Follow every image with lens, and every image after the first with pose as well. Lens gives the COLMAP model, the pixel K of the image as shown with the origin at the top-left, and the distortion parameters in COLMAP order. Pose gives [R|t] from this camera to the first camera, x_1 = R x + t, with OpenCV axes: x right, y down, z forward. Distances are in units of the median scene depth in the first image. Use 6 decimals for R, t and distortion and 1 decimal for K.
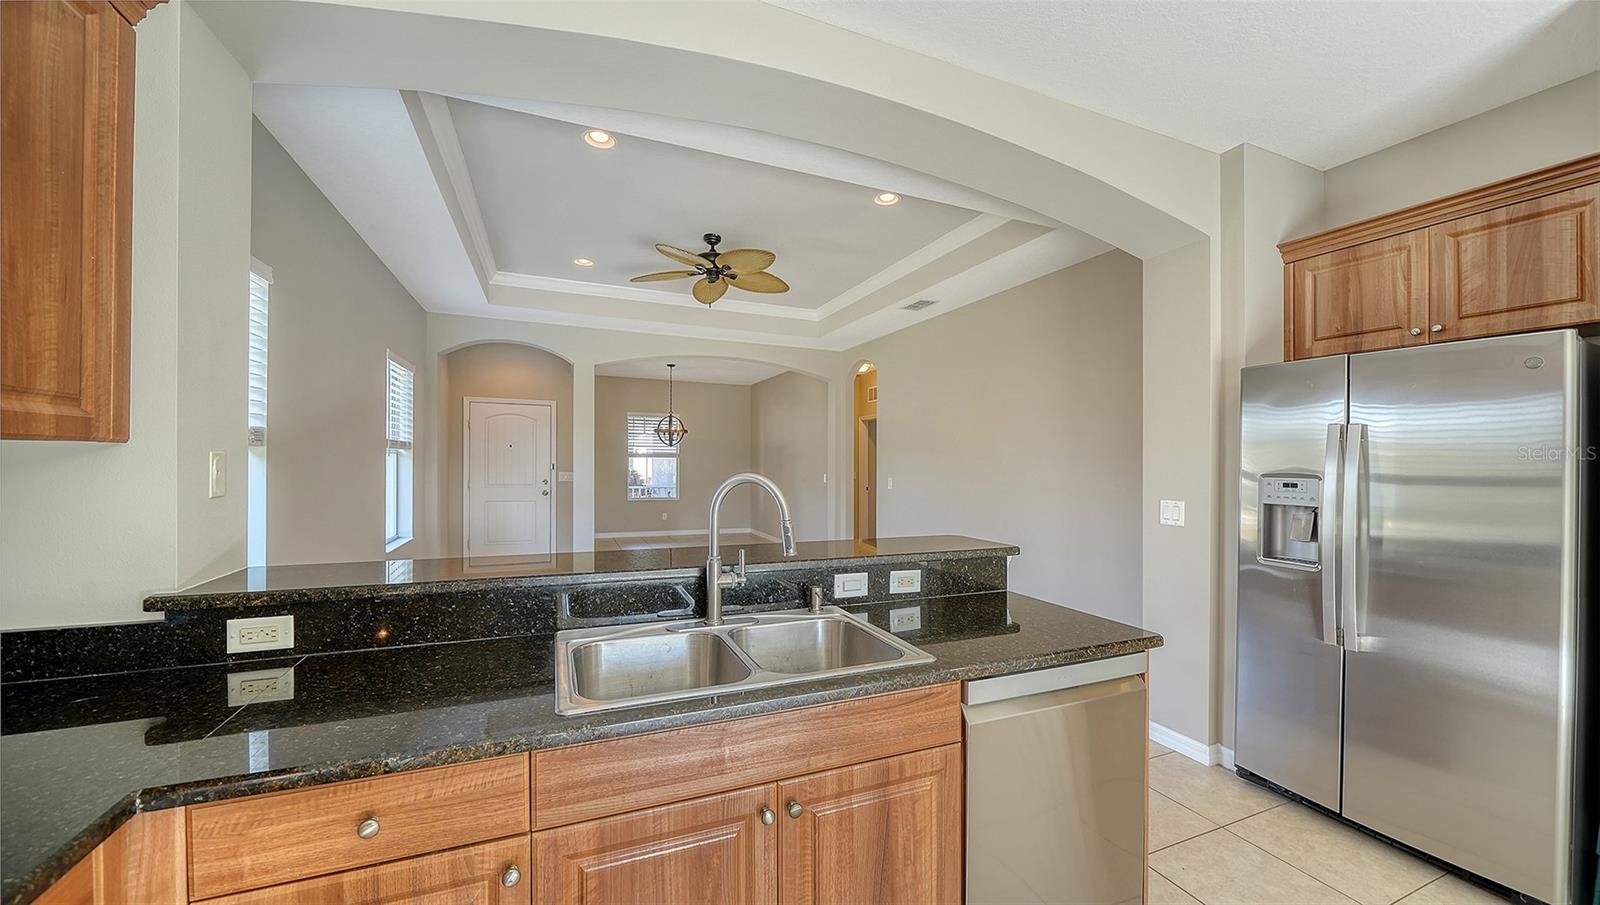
lens RADIAL K [[584.6, 0, 797.8], [0, 584.6, 462.4], [0, 0, 1]] dist [-0.012210, -0.000010]
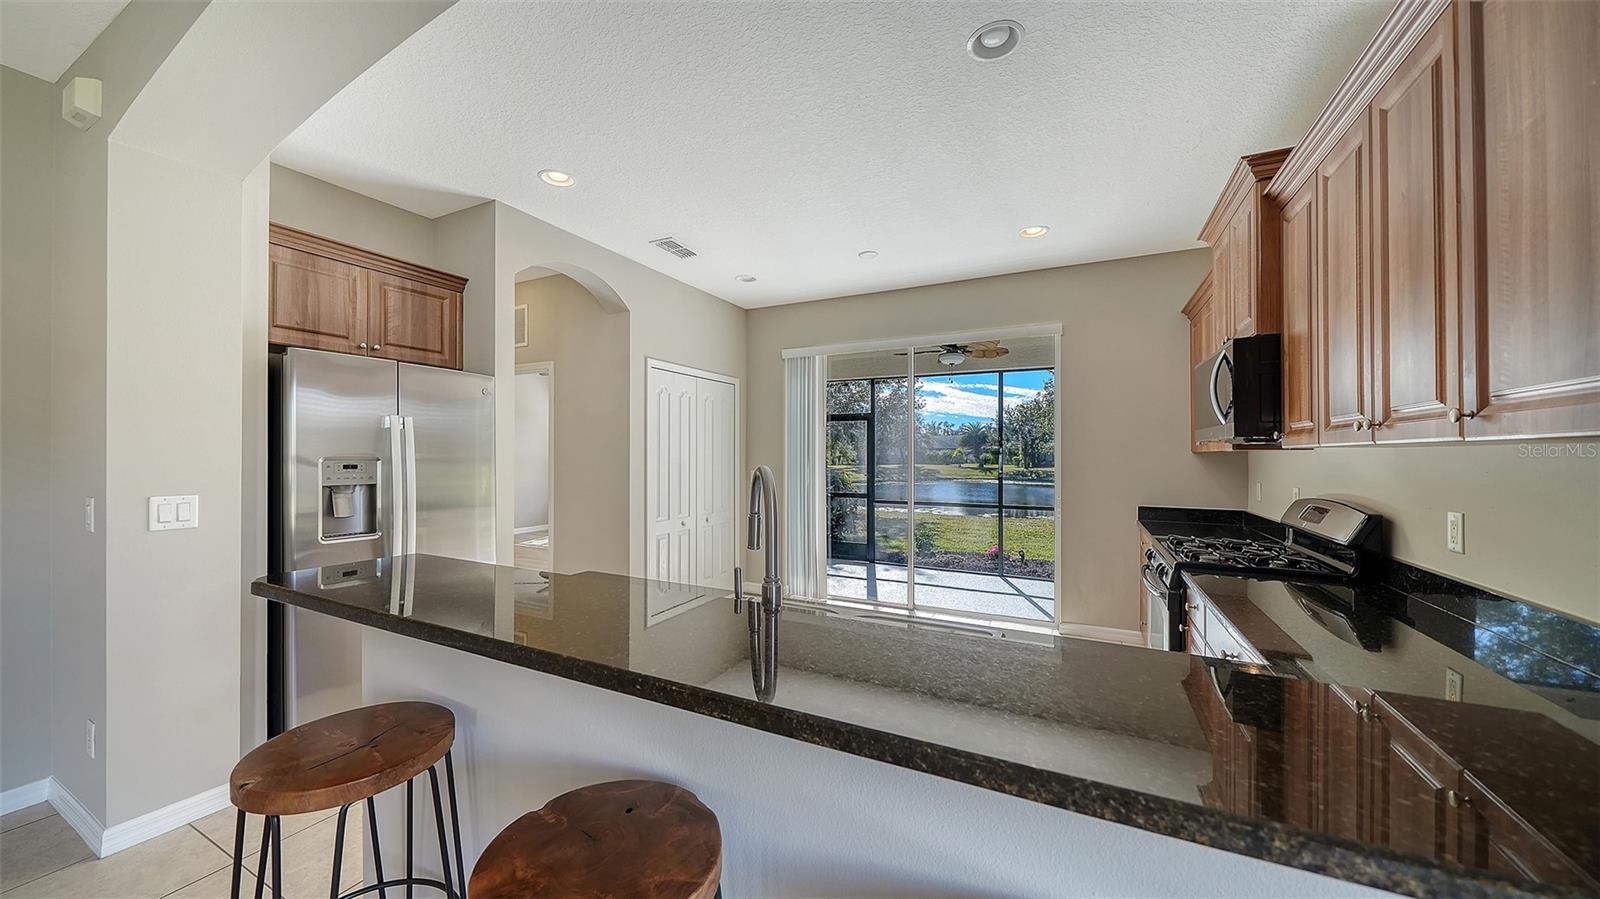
lens RADIAL K [[555.4, 0, 802.3], [0, 555.4, 449.1], [0, 0, 1]] dist [-0.001504, -0.000132]
pose [[-0.652533, -0.006832, 0.757730, -0.558739], [-0.009769, 0.999952, 0.000604, -0.003690], [-0.757698, -0.007008, -0.652568, 1.127573]]
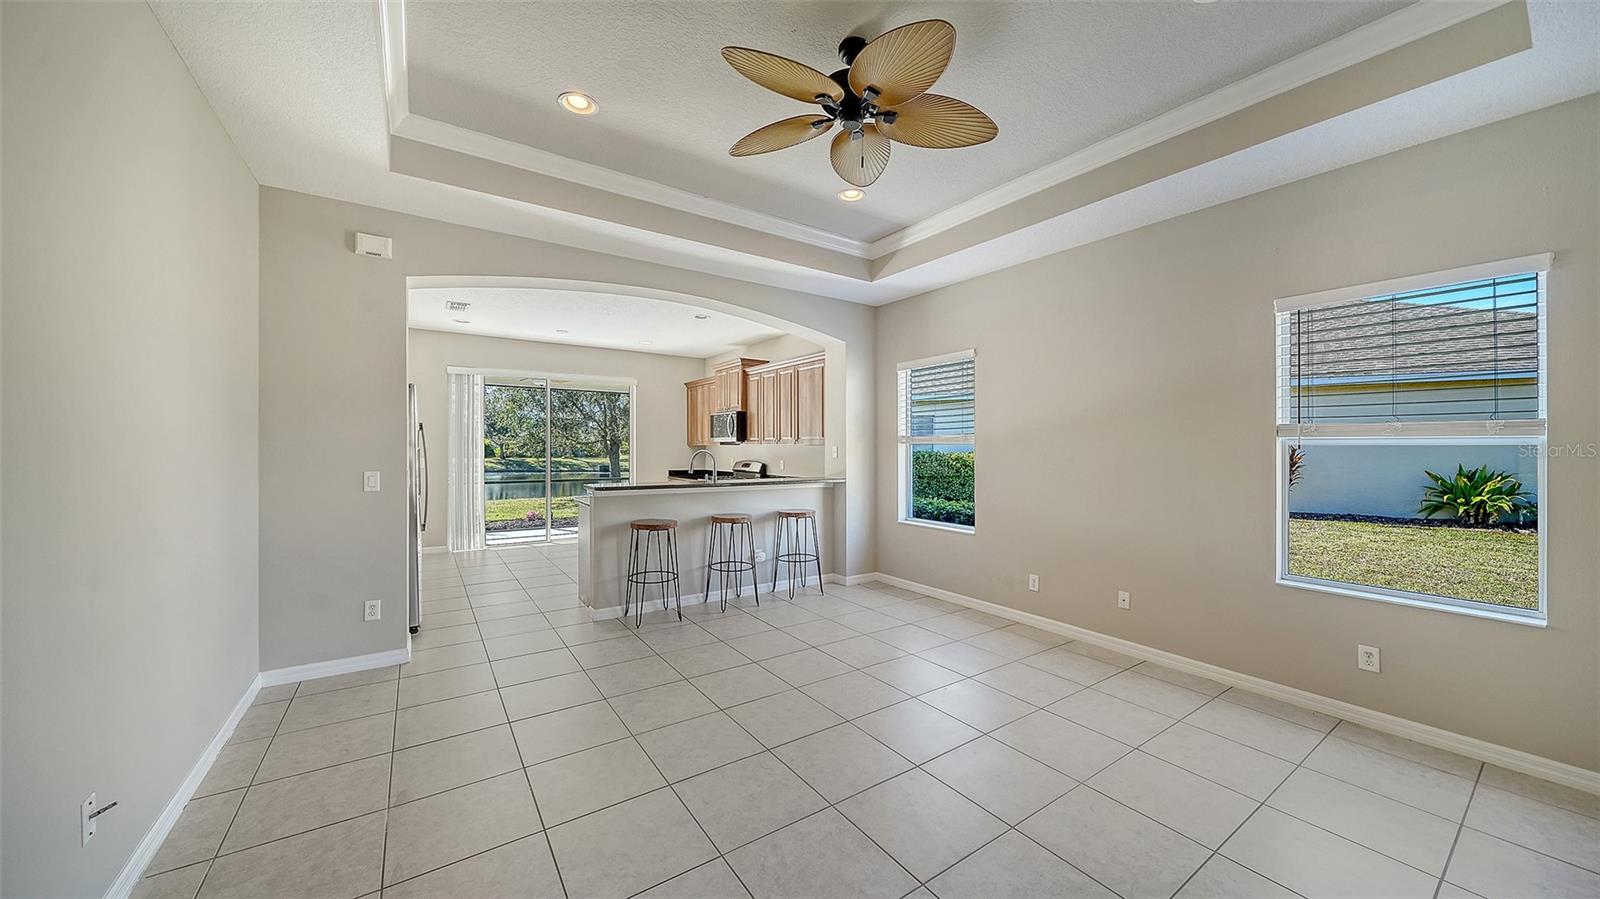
lens RADIAL K [[559.6, 0, 799.4], [0, 559.6, 450.6], [0, 0, 1]] dist [-0.000949, -0.000130]
pose [[-0.978847, -0.016216, -0.203950, 0.028057], [-0.017770, 0.999825, 0.005789, -0.005968], [0.203821, 0.009290, -0.978964, 3.285607]]
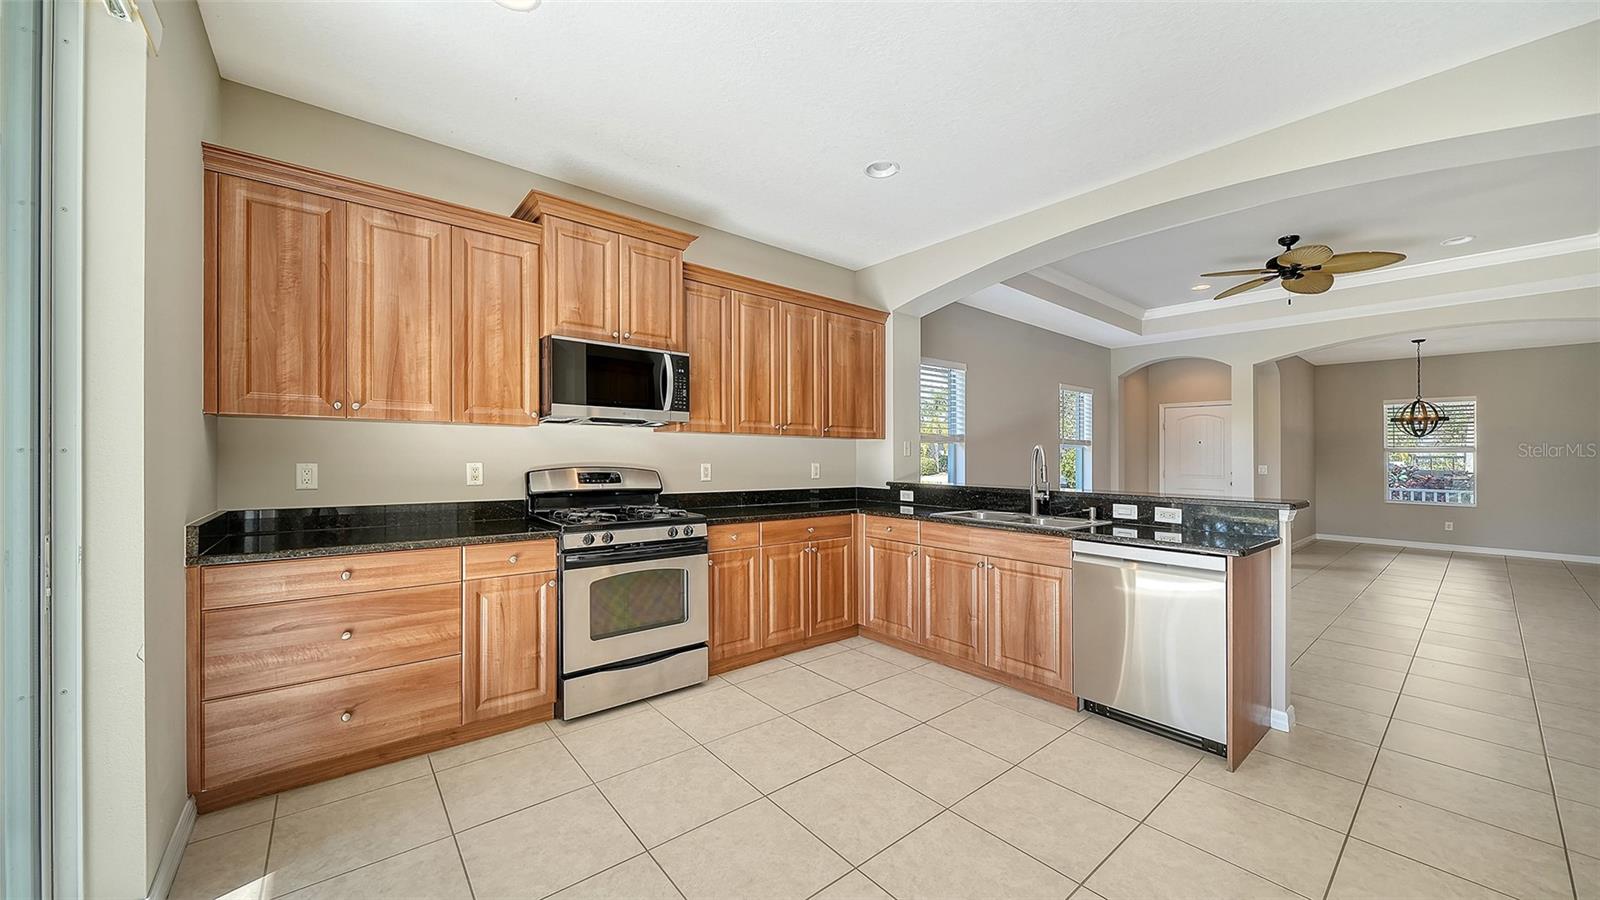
lens RADIAL K [[559.6, 0, 799.4], [0, 559.6, 451.1], [0, 0, 1]] dist [-0.000949, -0.000130]
pose [[0.291631, -0.017640, -0.956368, 1.244141], [-0.008818, 0.999738, -0.021129, 0.072069], [0.956490, 0.014595, 0.291399, -0.334387]]
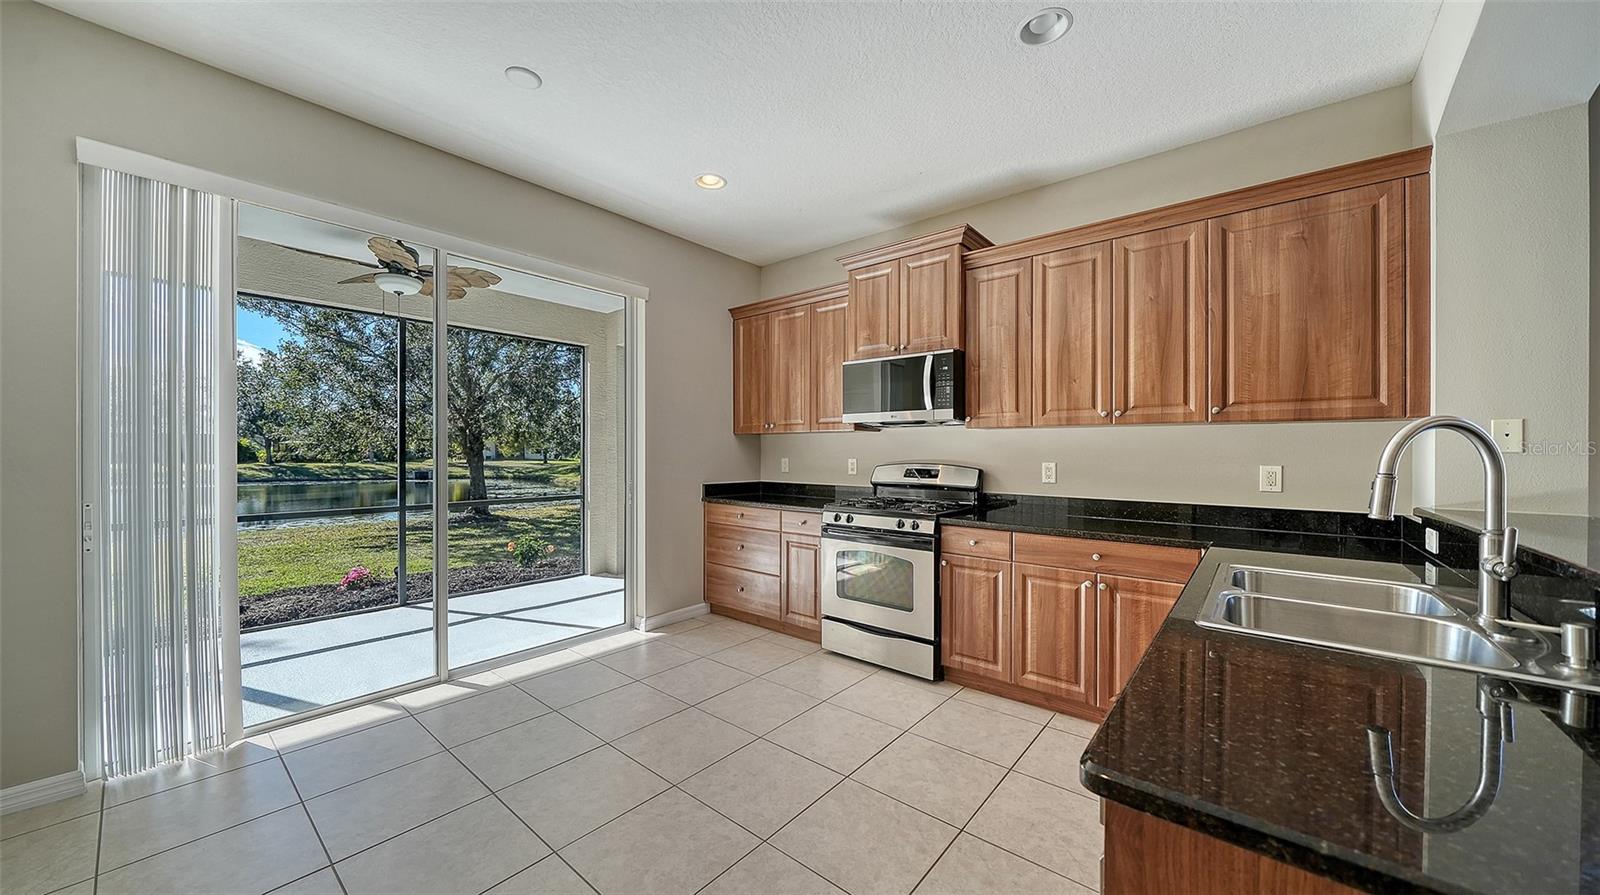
lens RADIAL K [[562.0, 0, 797.9], [0, 562.0, 455.3], [0, 0, 1]] dist [-0.006872, -0.000284]
pose [[-0.888167, -0.014136, -0.459304, 0.758136], [-0.017629, 0.999839, 0.003316, 0.063596], [0.459183, 0.011042, -0.888273, 0.958172]]
